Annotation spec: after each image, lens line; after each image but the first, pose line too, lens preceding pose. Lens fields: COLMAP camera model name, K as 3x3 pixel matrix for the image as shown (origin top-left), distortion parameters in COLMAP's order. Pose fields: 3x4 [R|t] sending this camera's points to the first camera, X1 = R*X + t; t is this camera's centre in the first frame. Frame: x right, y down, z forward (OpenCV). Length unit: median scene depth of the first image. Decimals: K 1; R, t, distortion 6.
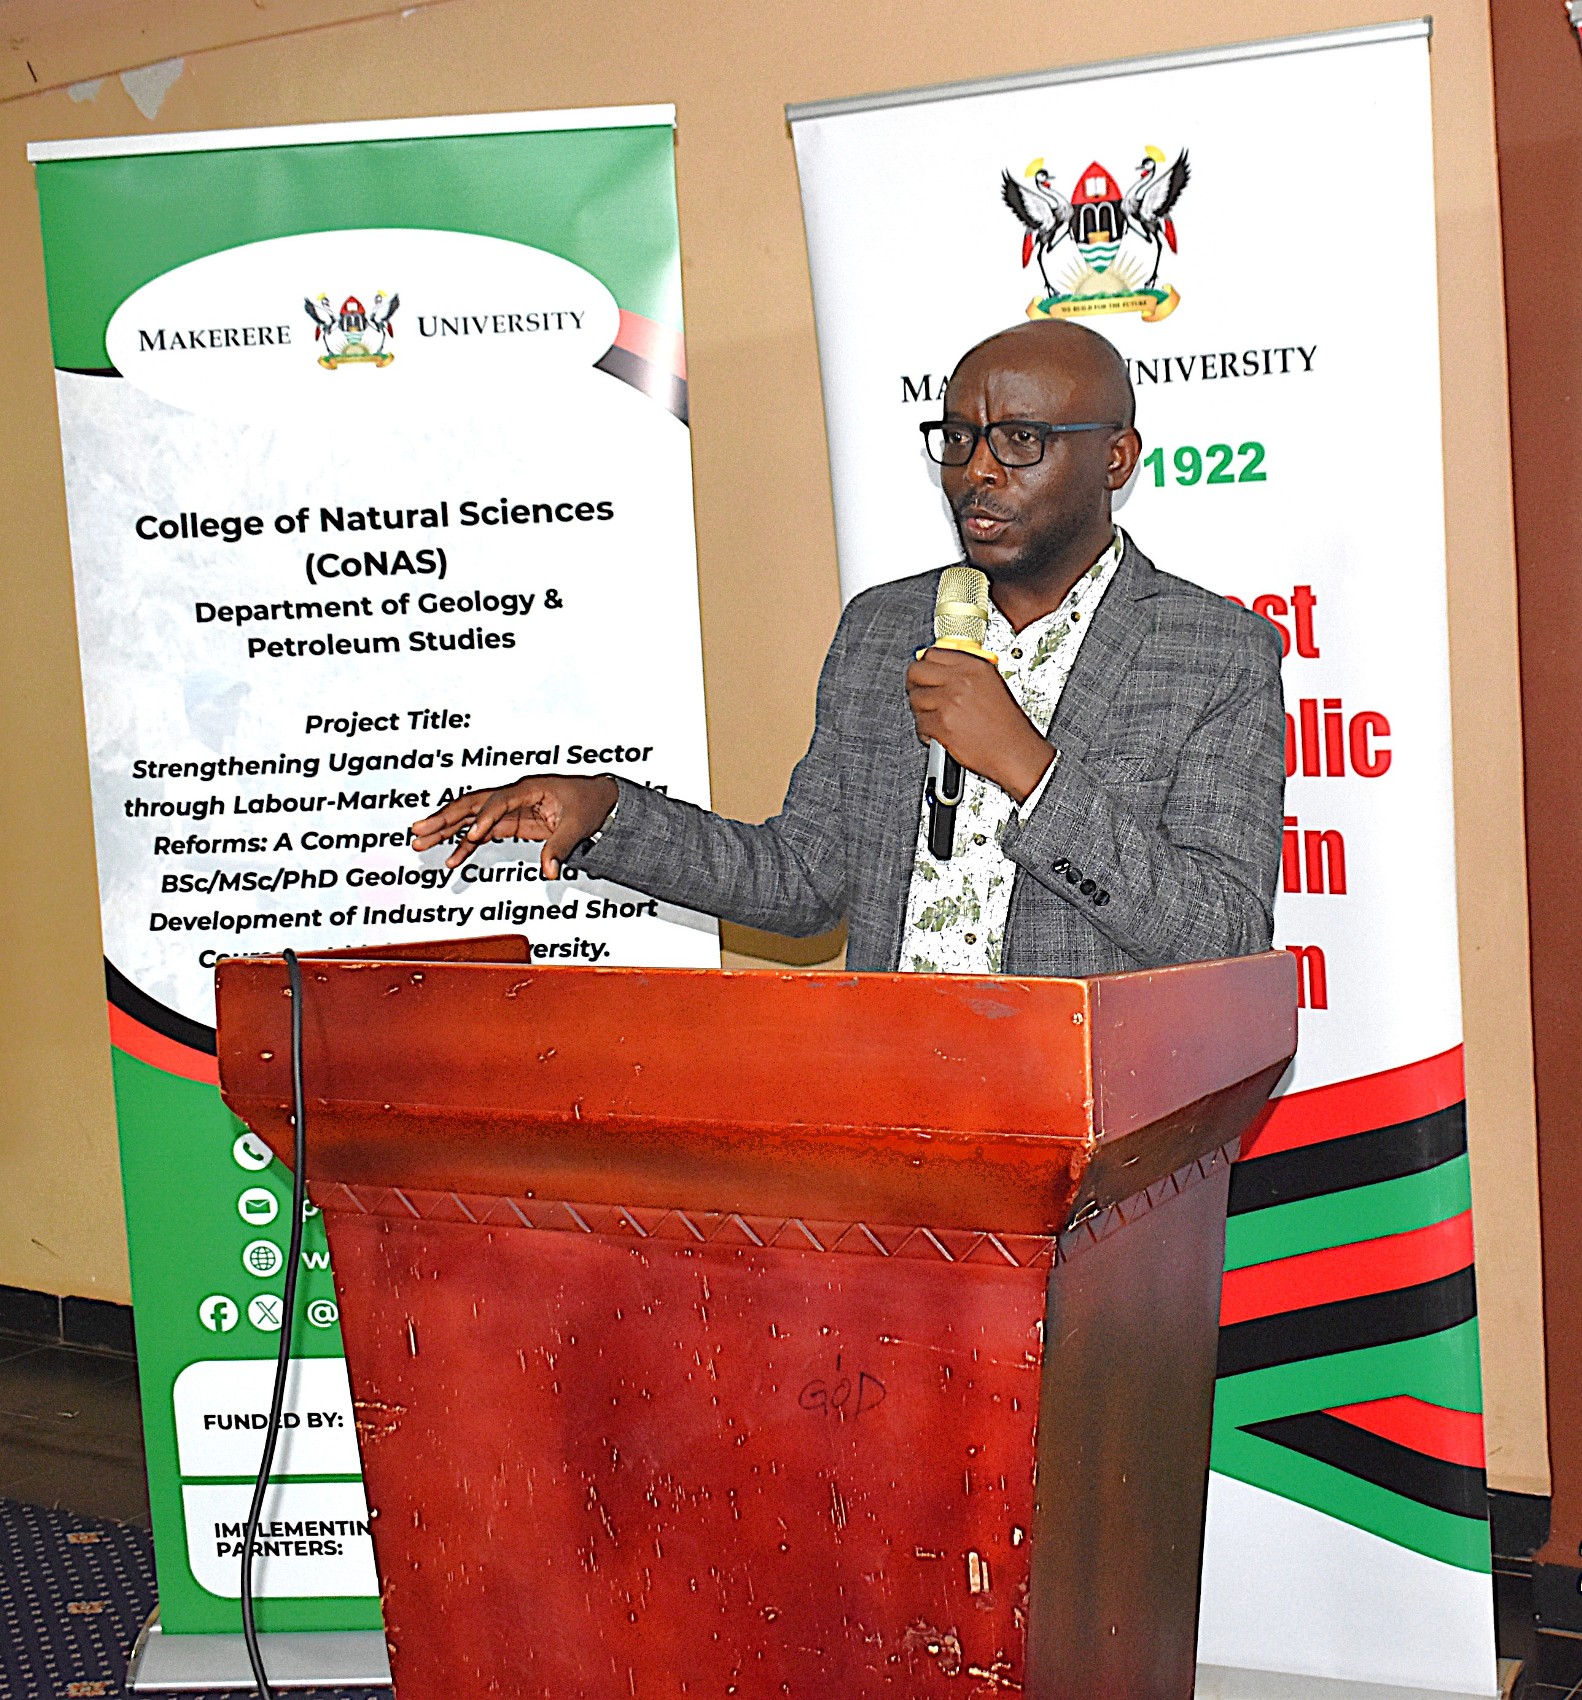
lens RADIAL K [[2805.0, 0, 949.9], [0, 2805.0, 808.5], [0, 0, 1]] dist [-0.050843, 0.000000]
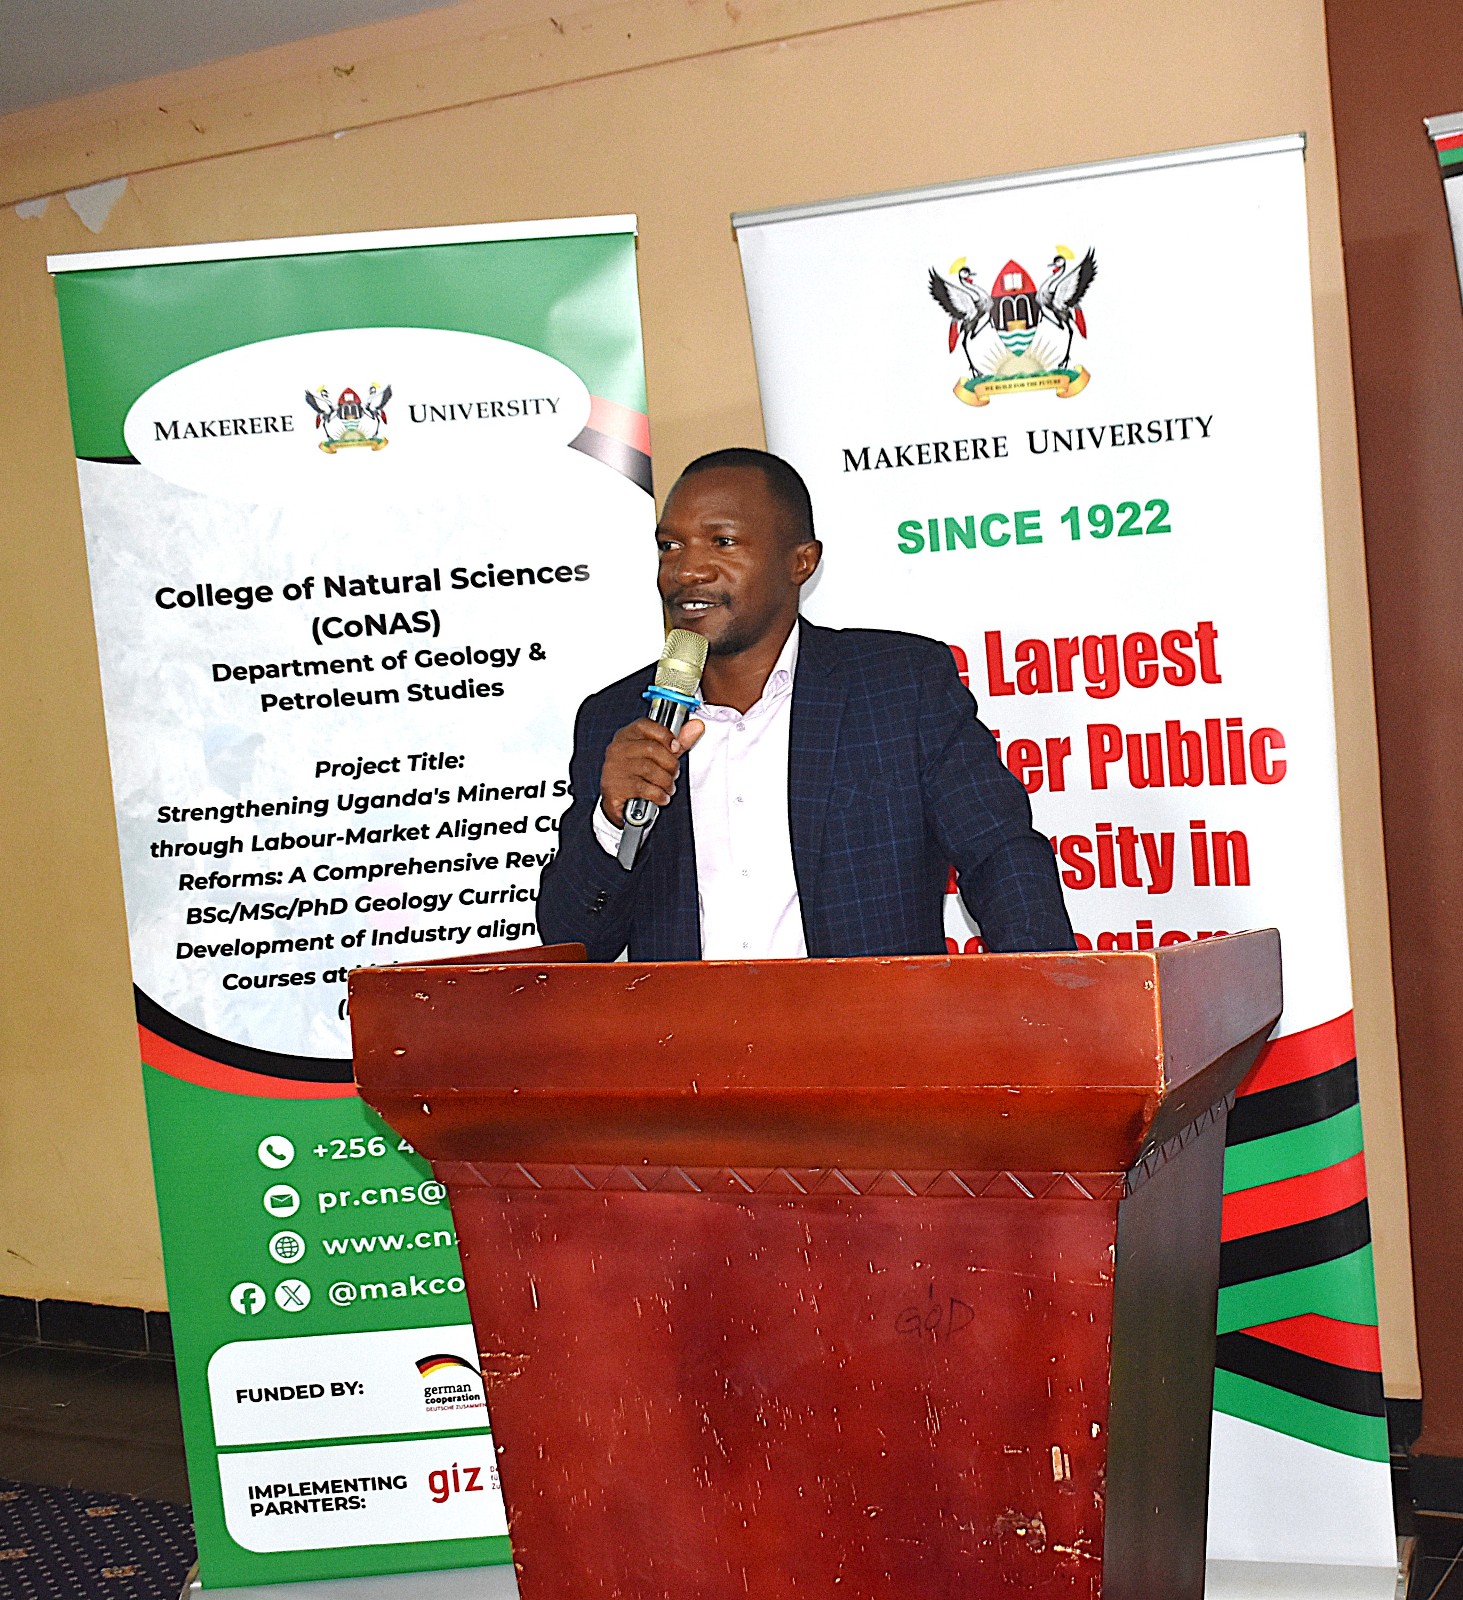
lens RADIAL K [[2552.6, 0, 860.2], [0, 2552.6, 840.1], [0, 0, 1]] dist [-0.055707, 0.000000]
pose [[0.995466, -0.034080, 0.088807, -0.104821], [0.034238, 0.999414, -0.000253, 0.006000], [-0.088747, 0.003292, 0.996049, -0.037975]]
